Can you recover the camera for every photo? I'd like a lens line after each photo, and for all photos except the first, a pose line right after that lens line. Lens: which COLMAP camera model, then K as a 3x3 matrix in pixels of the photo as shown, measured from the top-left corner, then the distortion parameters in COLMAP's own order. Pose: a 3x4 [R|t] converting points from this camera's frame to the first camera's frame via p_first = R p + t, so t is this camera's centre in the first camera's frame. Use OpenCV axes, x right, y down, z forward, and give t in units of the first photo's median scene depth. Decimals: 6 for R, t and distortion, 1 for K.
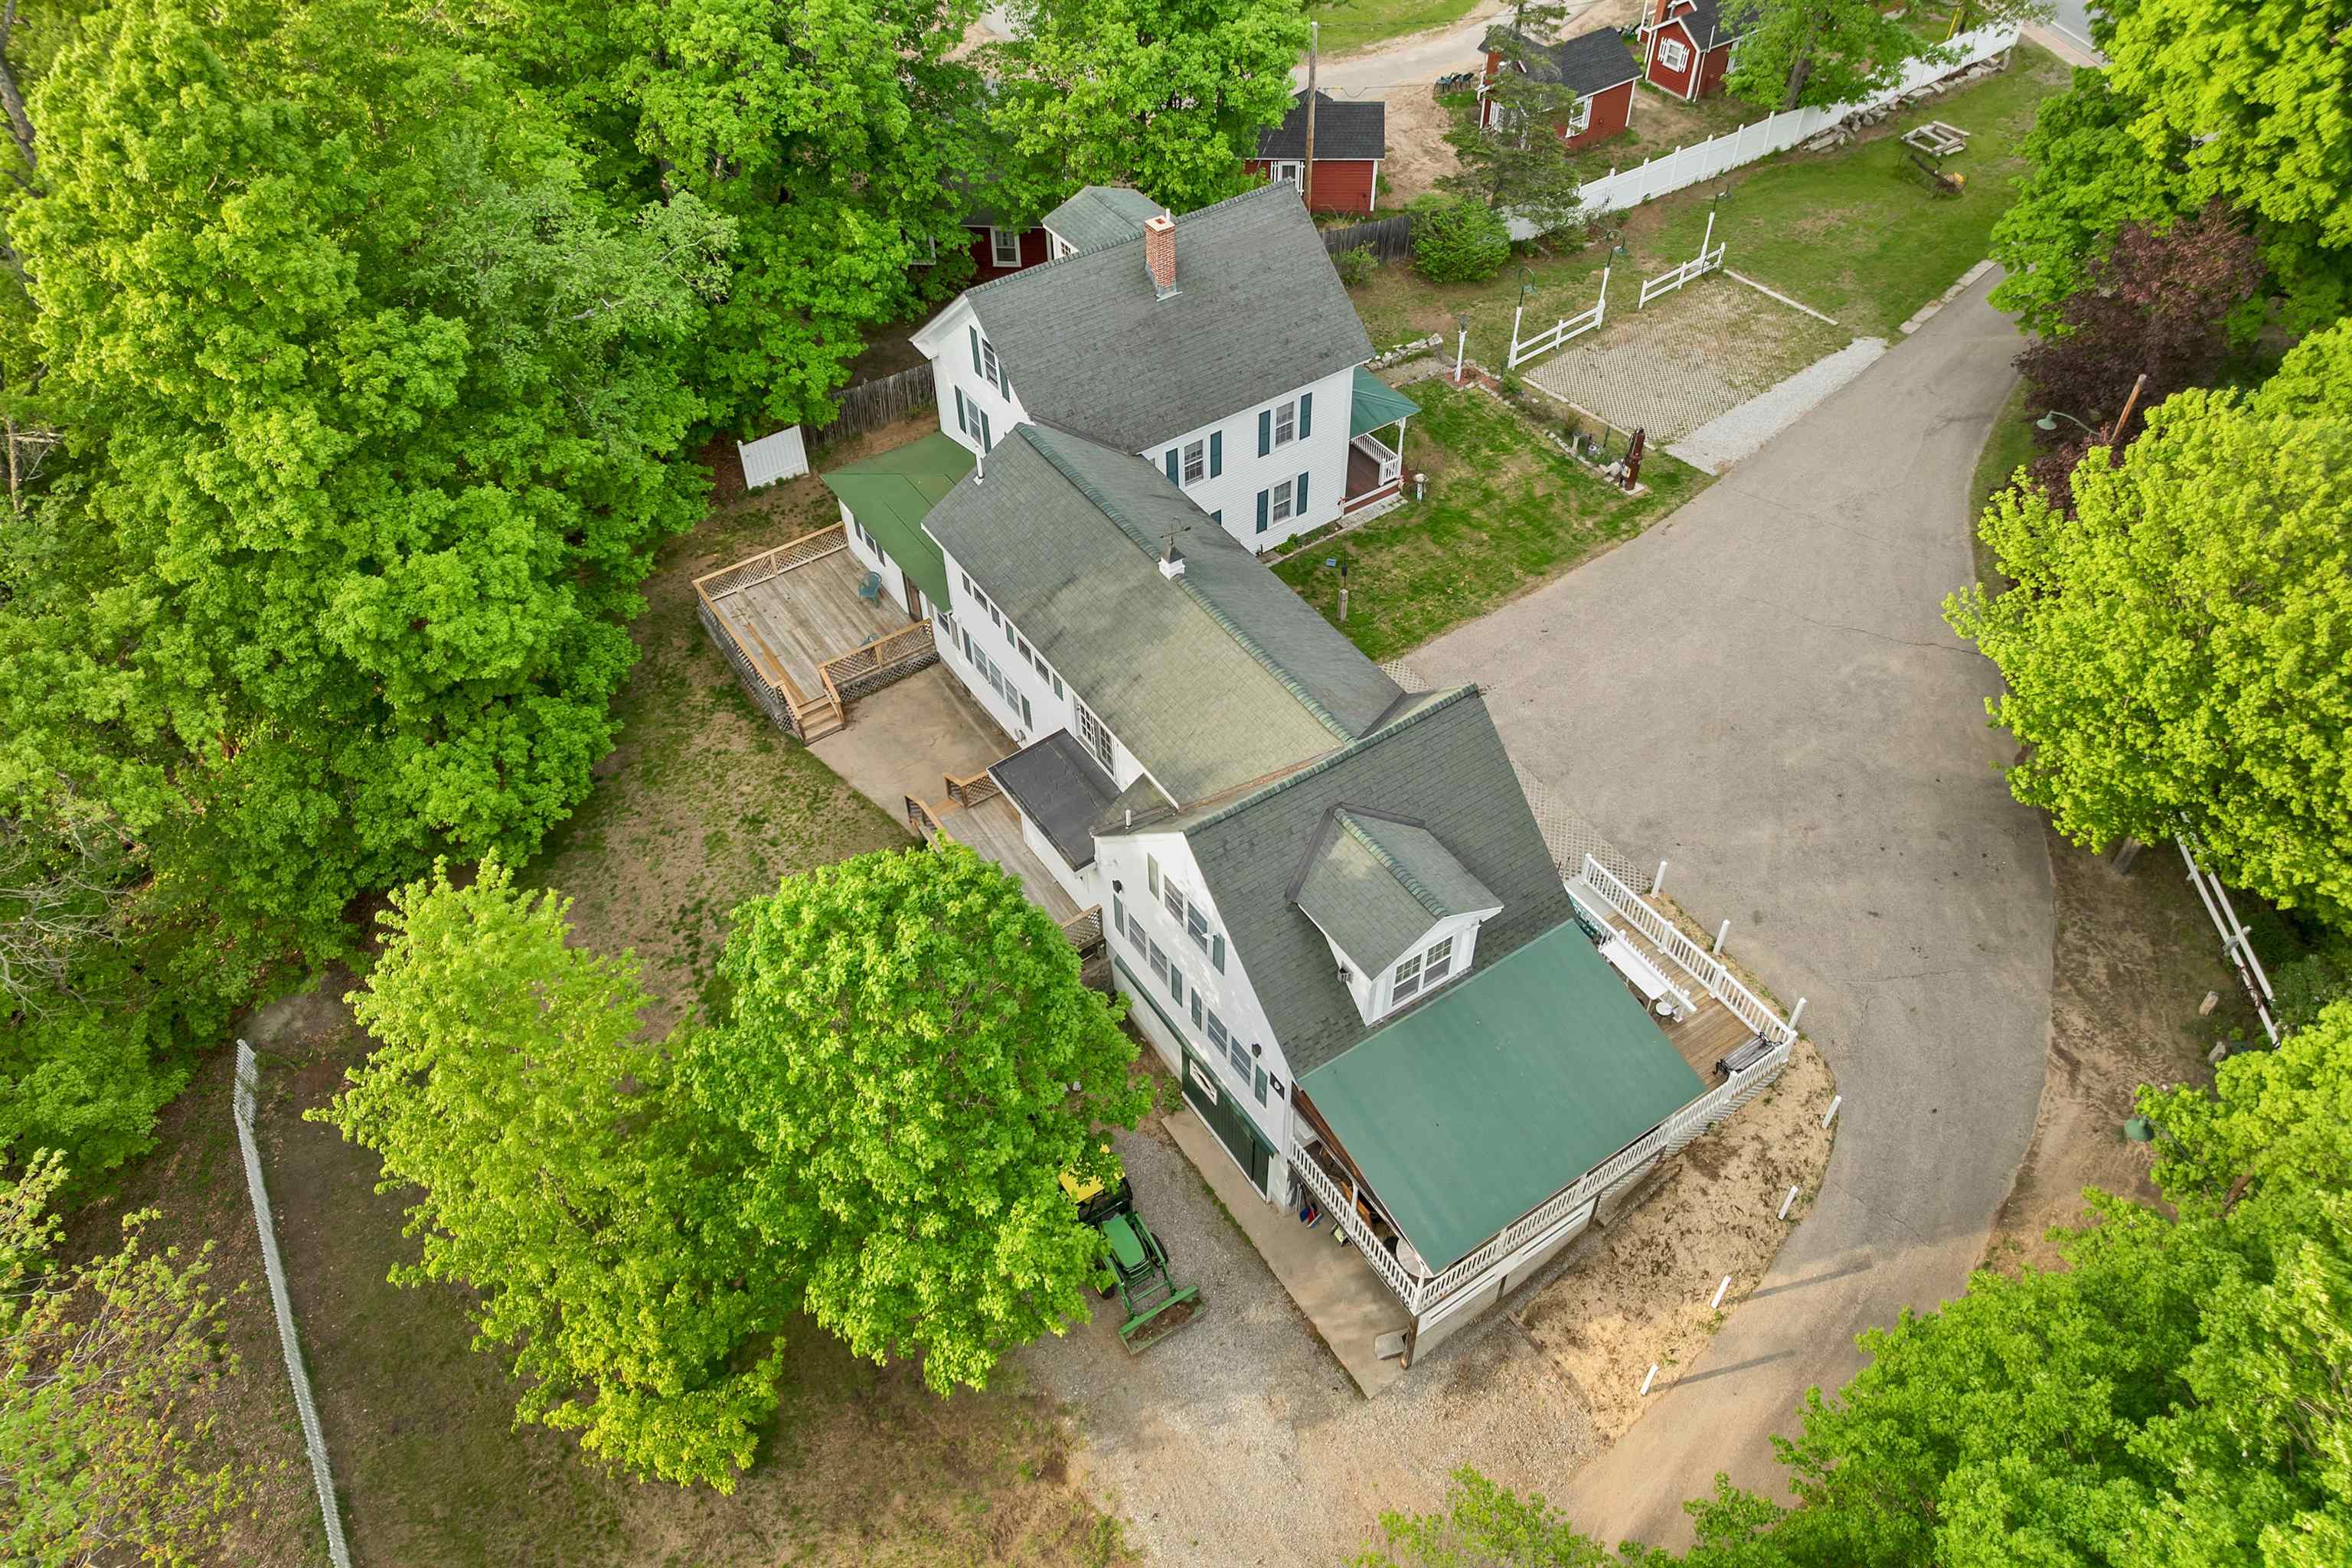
lens RADIAL K [[1700.4, 0, 1176.0], [0, 1700.4, 784.0], [0, 0, 1]] dist [-0.023060, -0.004311]
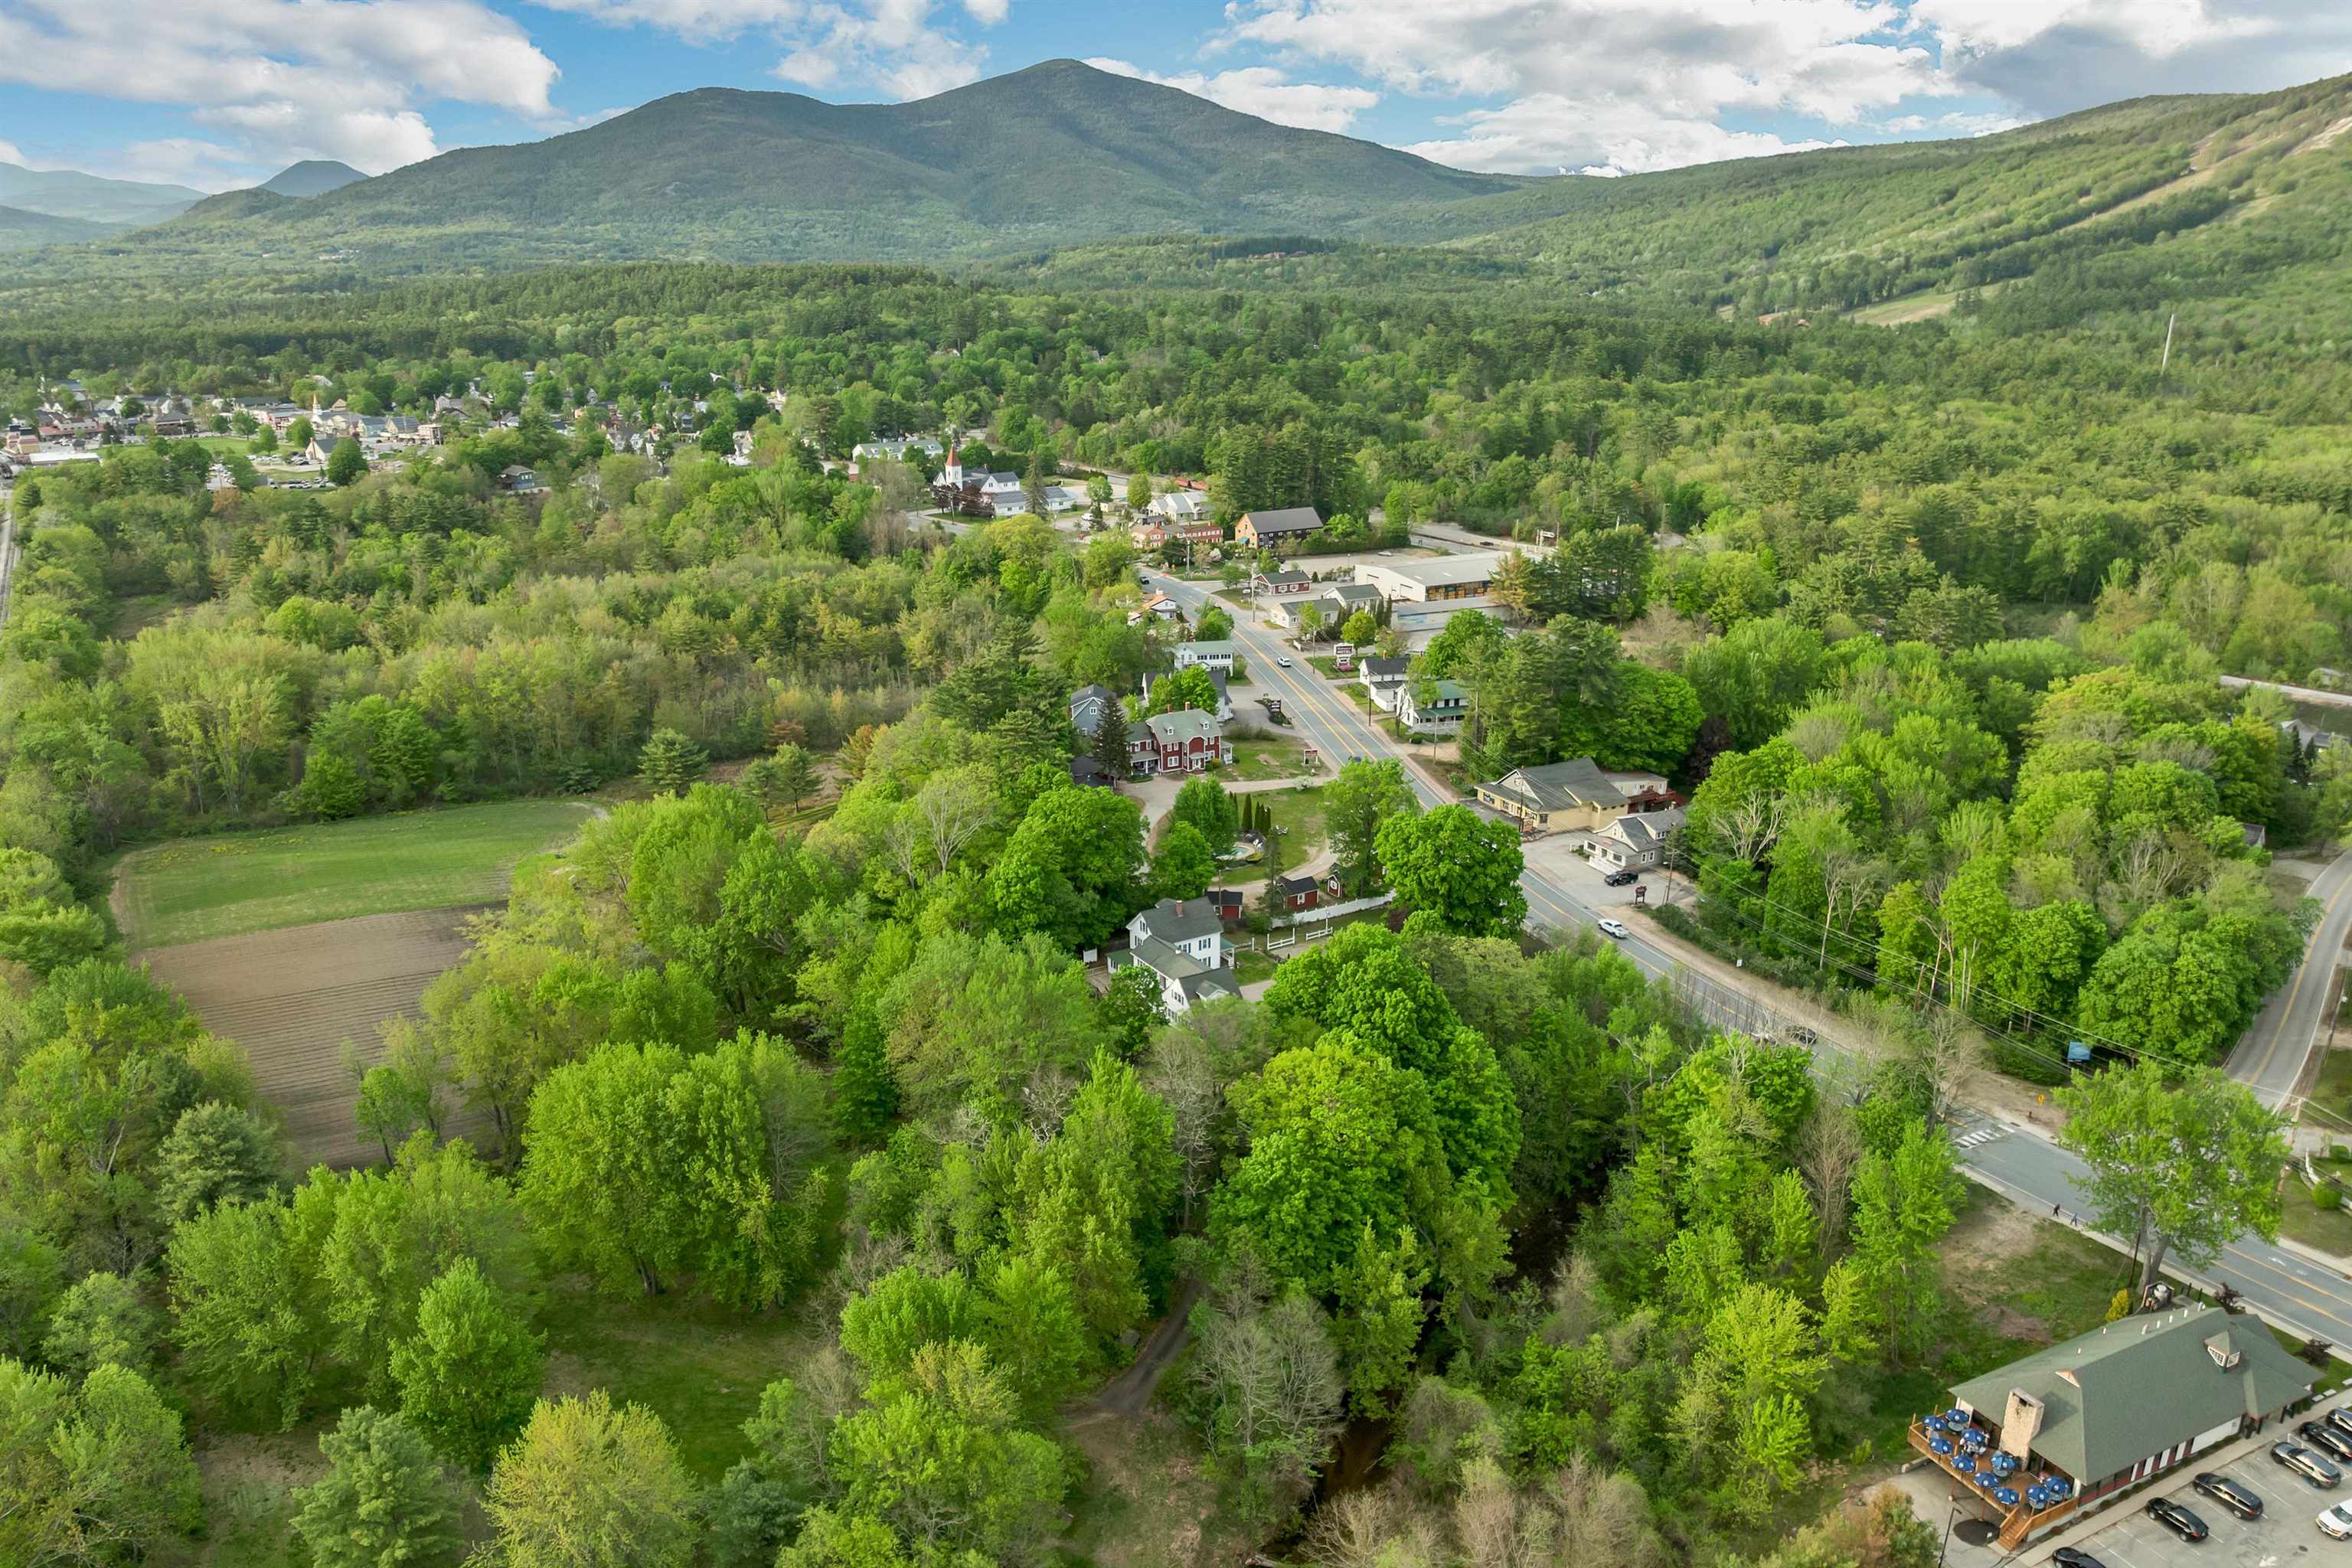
lens RADIAL K [[1700.4, 0, 1176.0], [0, 1700.4, 784.0], [0, 0, 1]] dist [-0.023060, -0.004311]
pose [[0.999174, 0.018392, -0.036227, 0.141889], [-0.033727, 0.872650, -0.487180, 1.617173], [0.022653, 0.487999, 0.872550, -3.167867]]
